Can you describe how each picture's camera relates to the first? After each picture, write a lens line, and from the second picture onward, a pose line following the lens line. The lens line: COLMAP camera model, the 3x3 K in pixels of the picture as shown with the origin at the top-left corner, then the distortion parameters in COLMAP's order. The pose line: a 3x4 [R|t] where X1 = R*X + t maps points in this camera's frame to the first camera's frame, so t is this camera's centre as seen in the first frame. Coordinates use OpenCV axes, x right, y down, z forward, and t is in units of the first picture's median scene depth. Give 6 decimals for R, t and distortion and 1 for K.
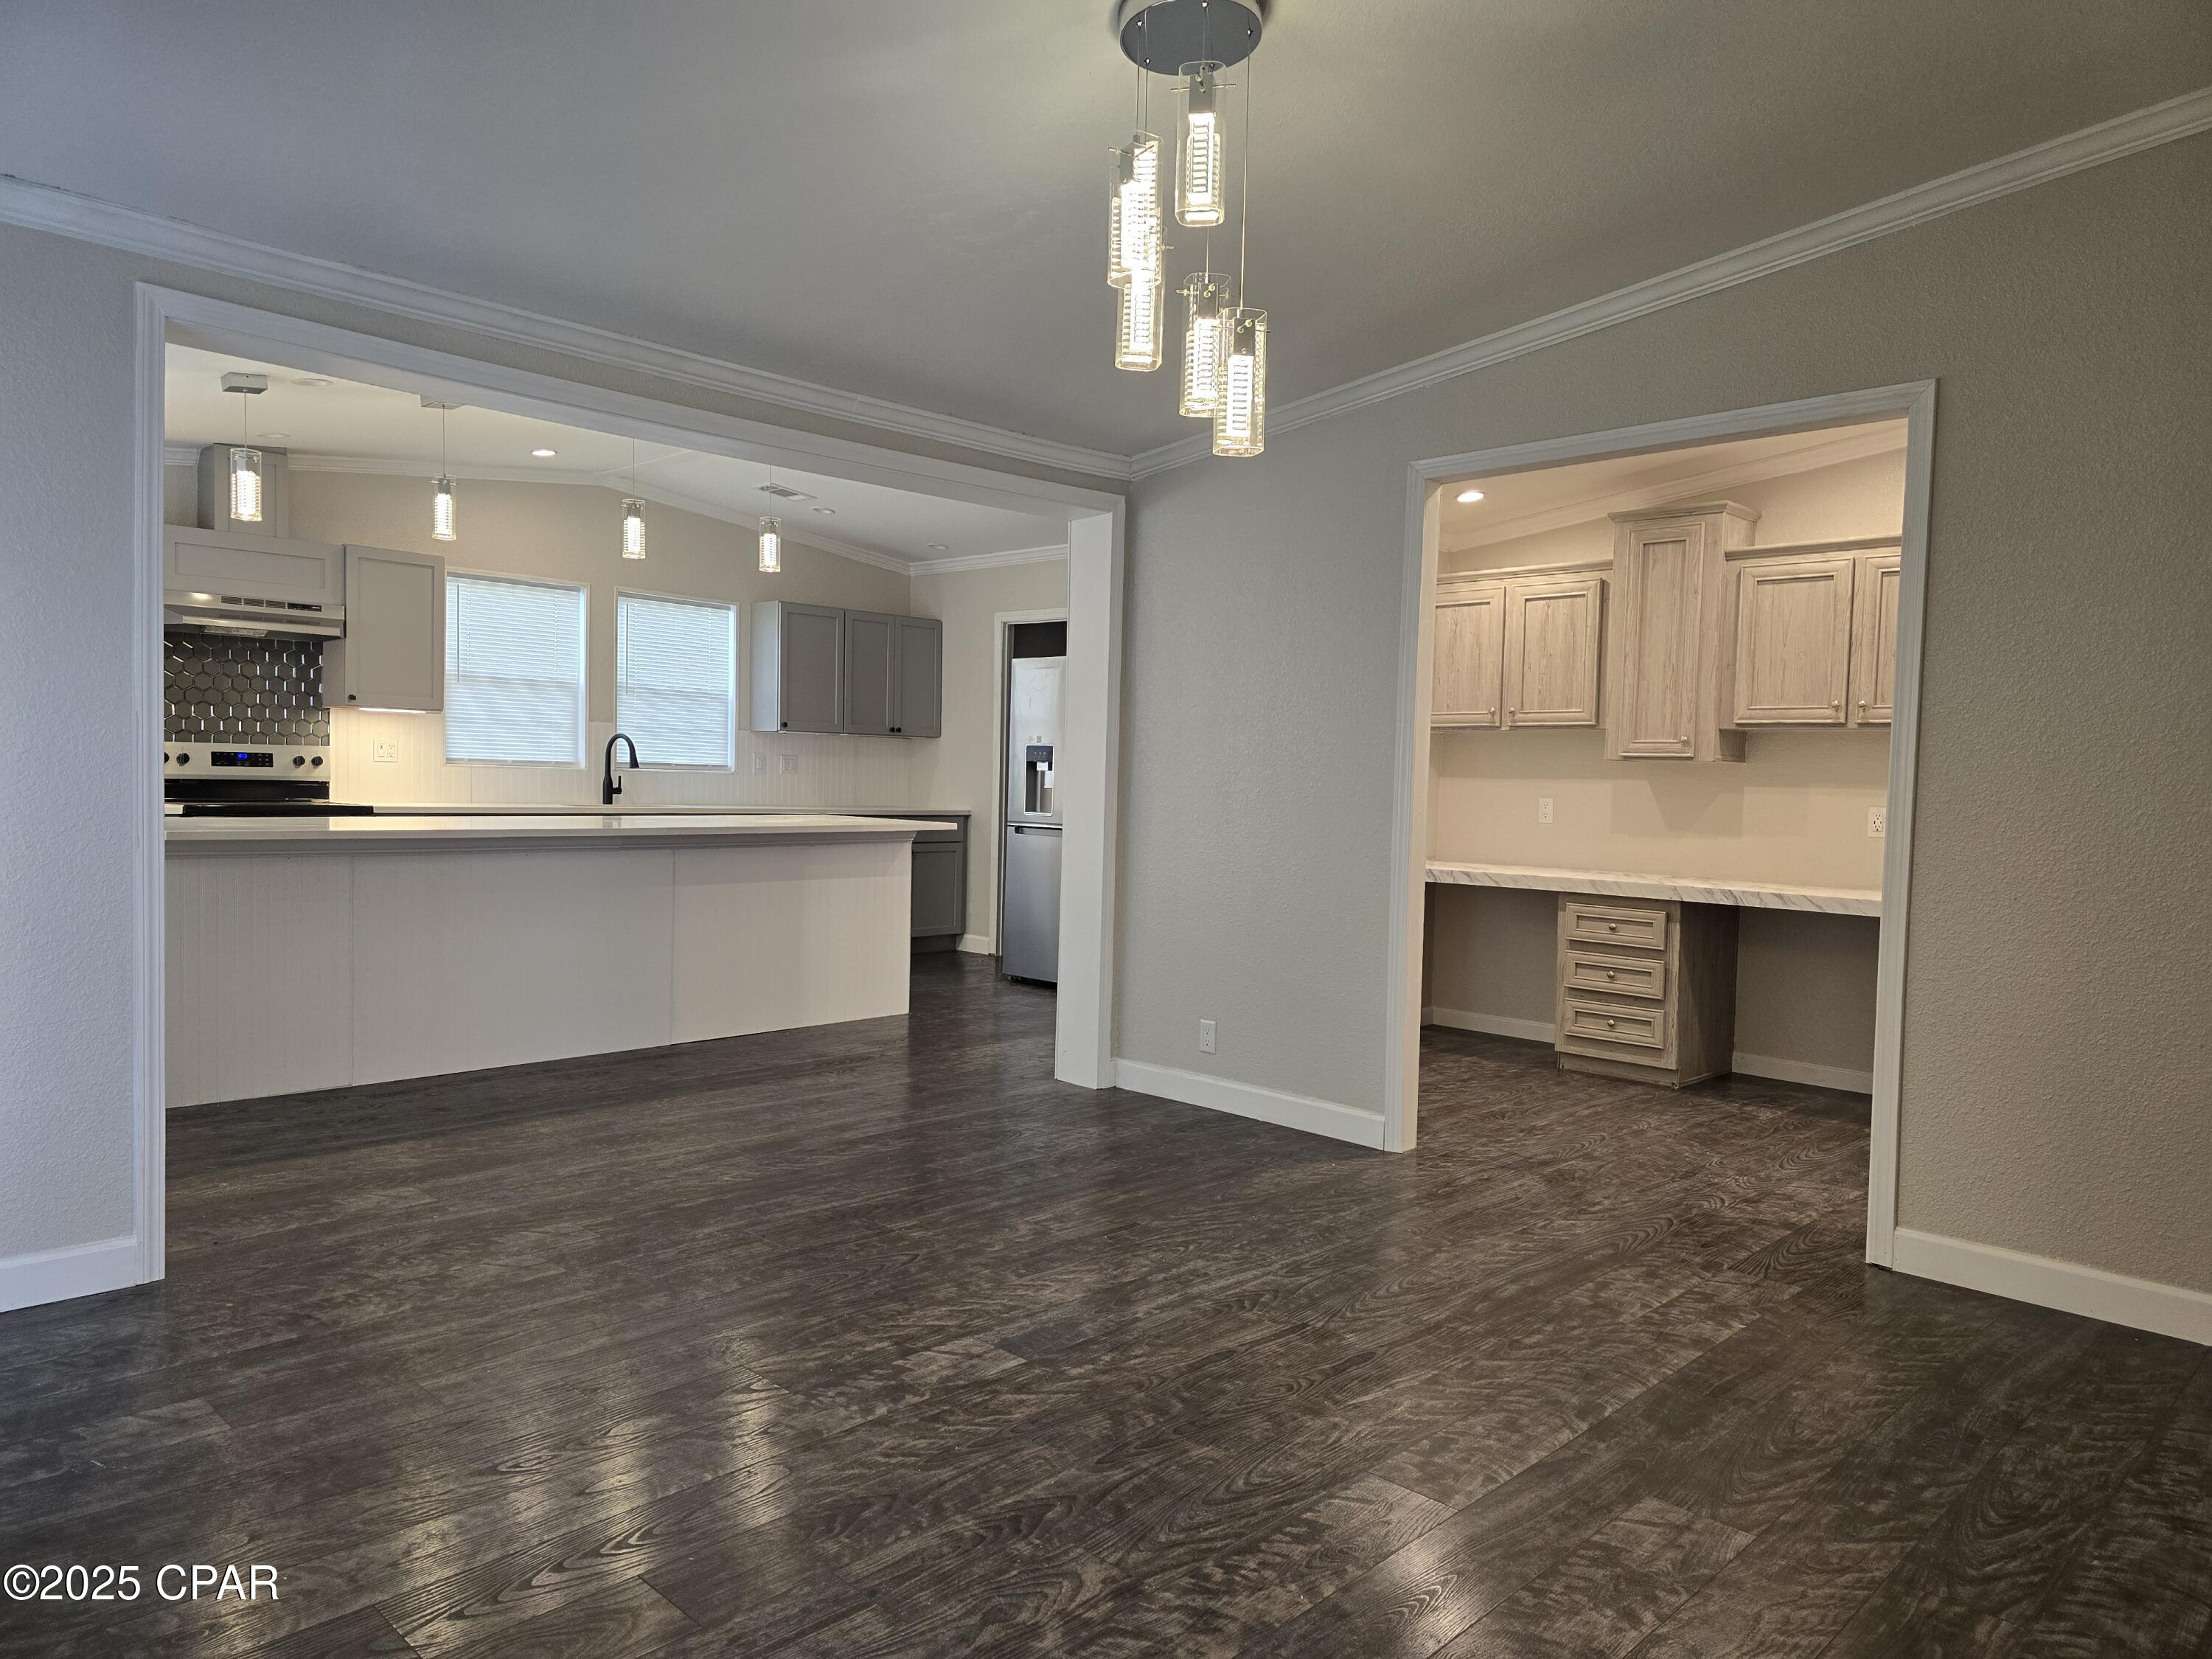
lens RADIAL K [[1482.3, 0, 1104.2], [0, 1482.3, 850.4], [0, 0, 1]] dist [0.068097, -0.059844]
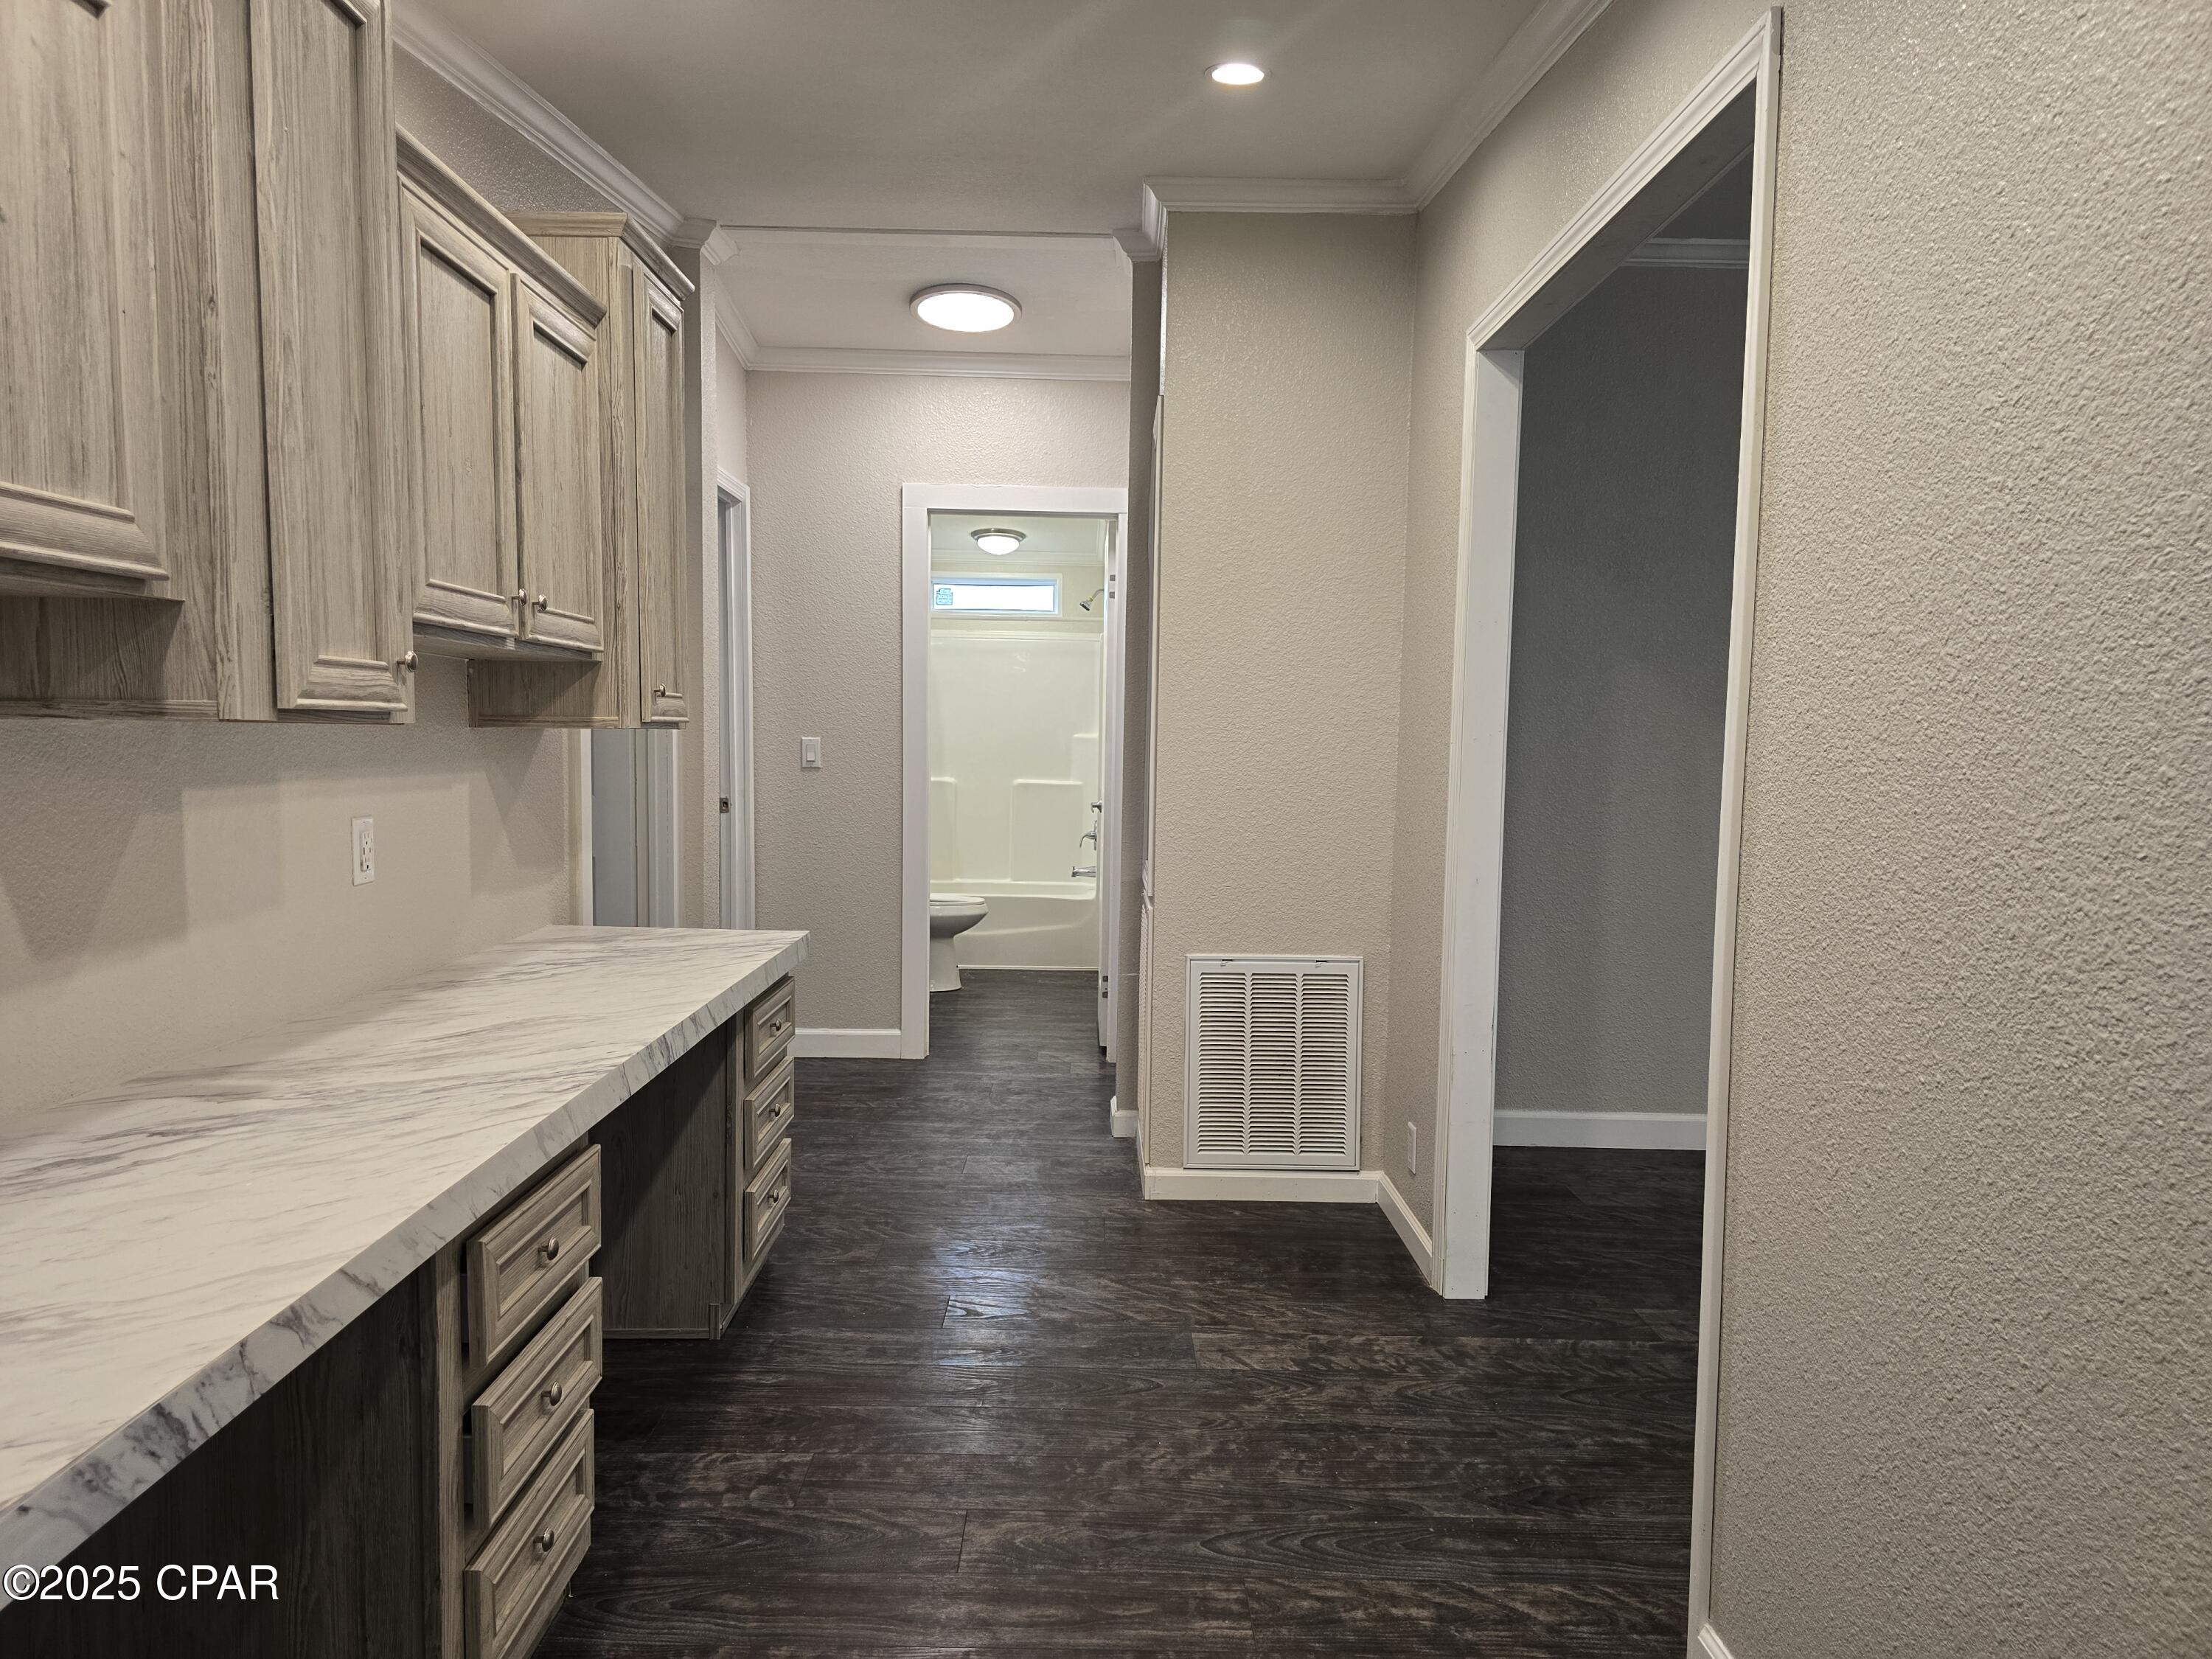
lens RADIAL K [[1482.3, 0, 1104.2], [0, 1482.3, 850.4], [0, 0, 1]] dist [0.068097, -0.059844]
pose [[-0.710040, -0.088344, 0.698598, 0.037888], [0.009048, 0.990872, 0.134502, -0.072953], [-0.704104, 0.101822, -0.702759, 1.092641]]
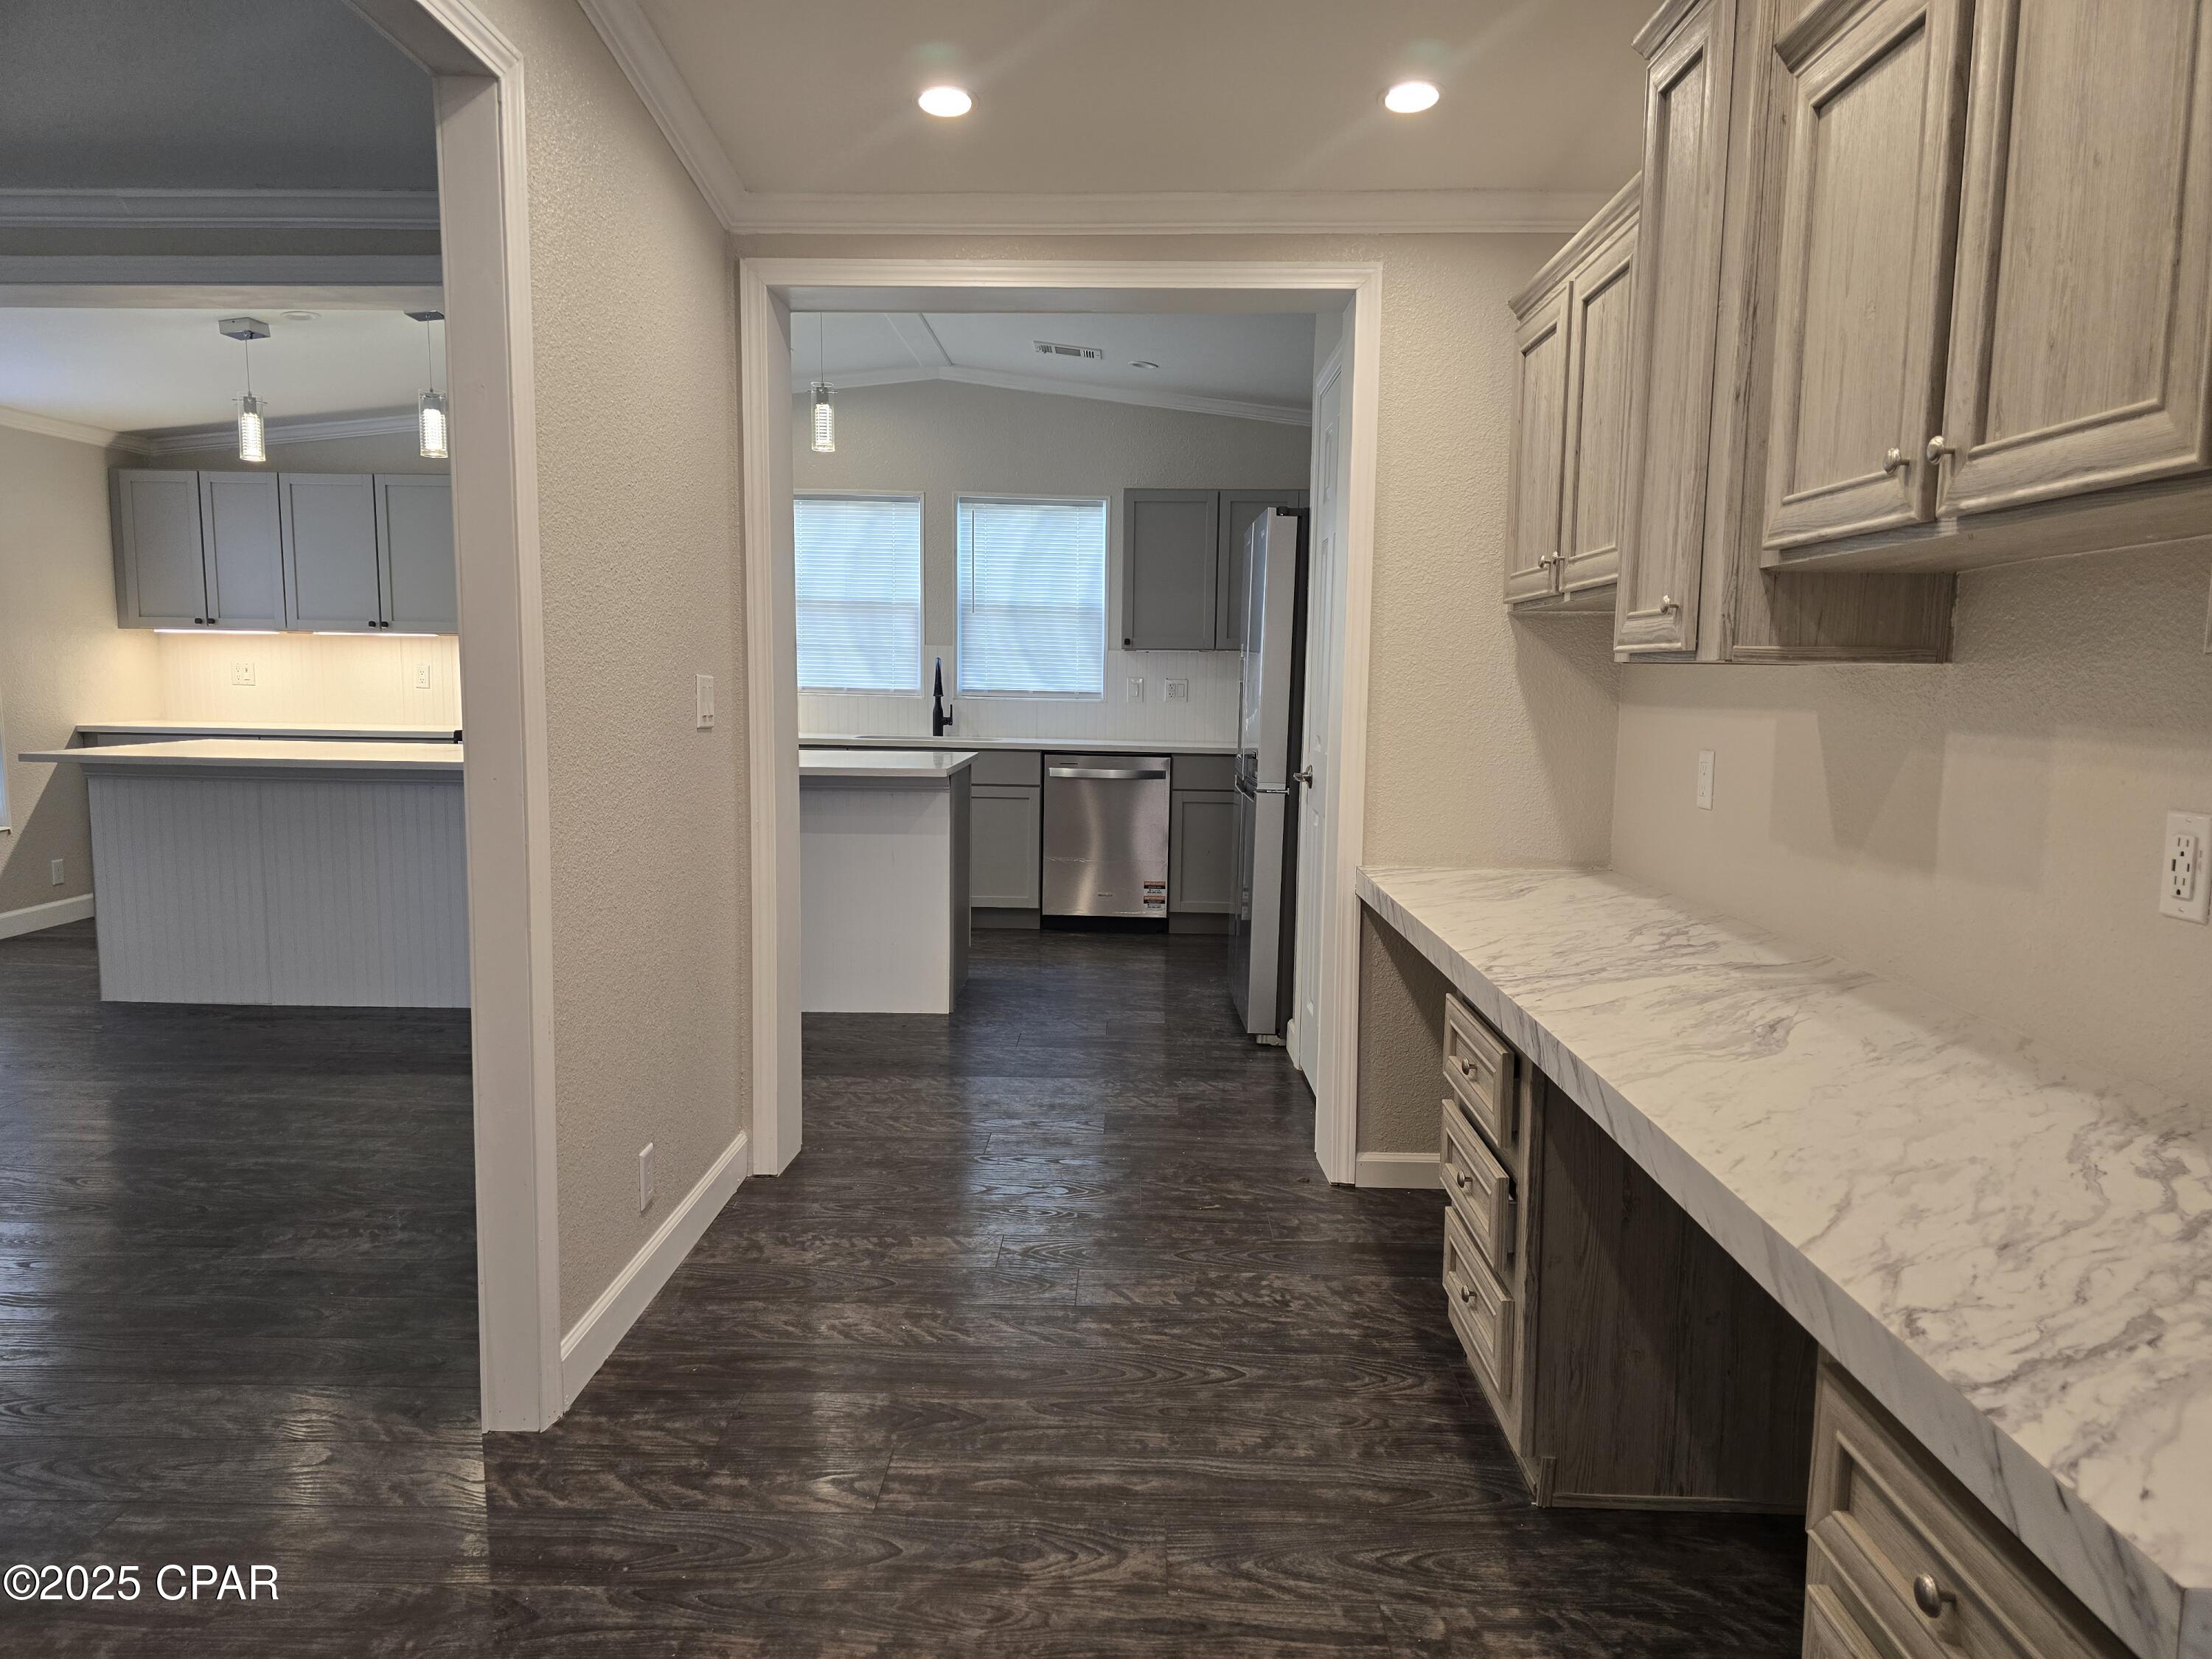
lens RADIAL K [[1486.8, 0, 1107.3], [0, 1486.8, 847.5], [0, 0, 1]] dist [0.033685, -0.033713]
pose [[0.687735, 0.069255, -0.722651, 0.548323], [-0.037173, 0.997493, 0.060217, -0.029358], [0.725010, -0.014551, 0.688585, 0.618180]]
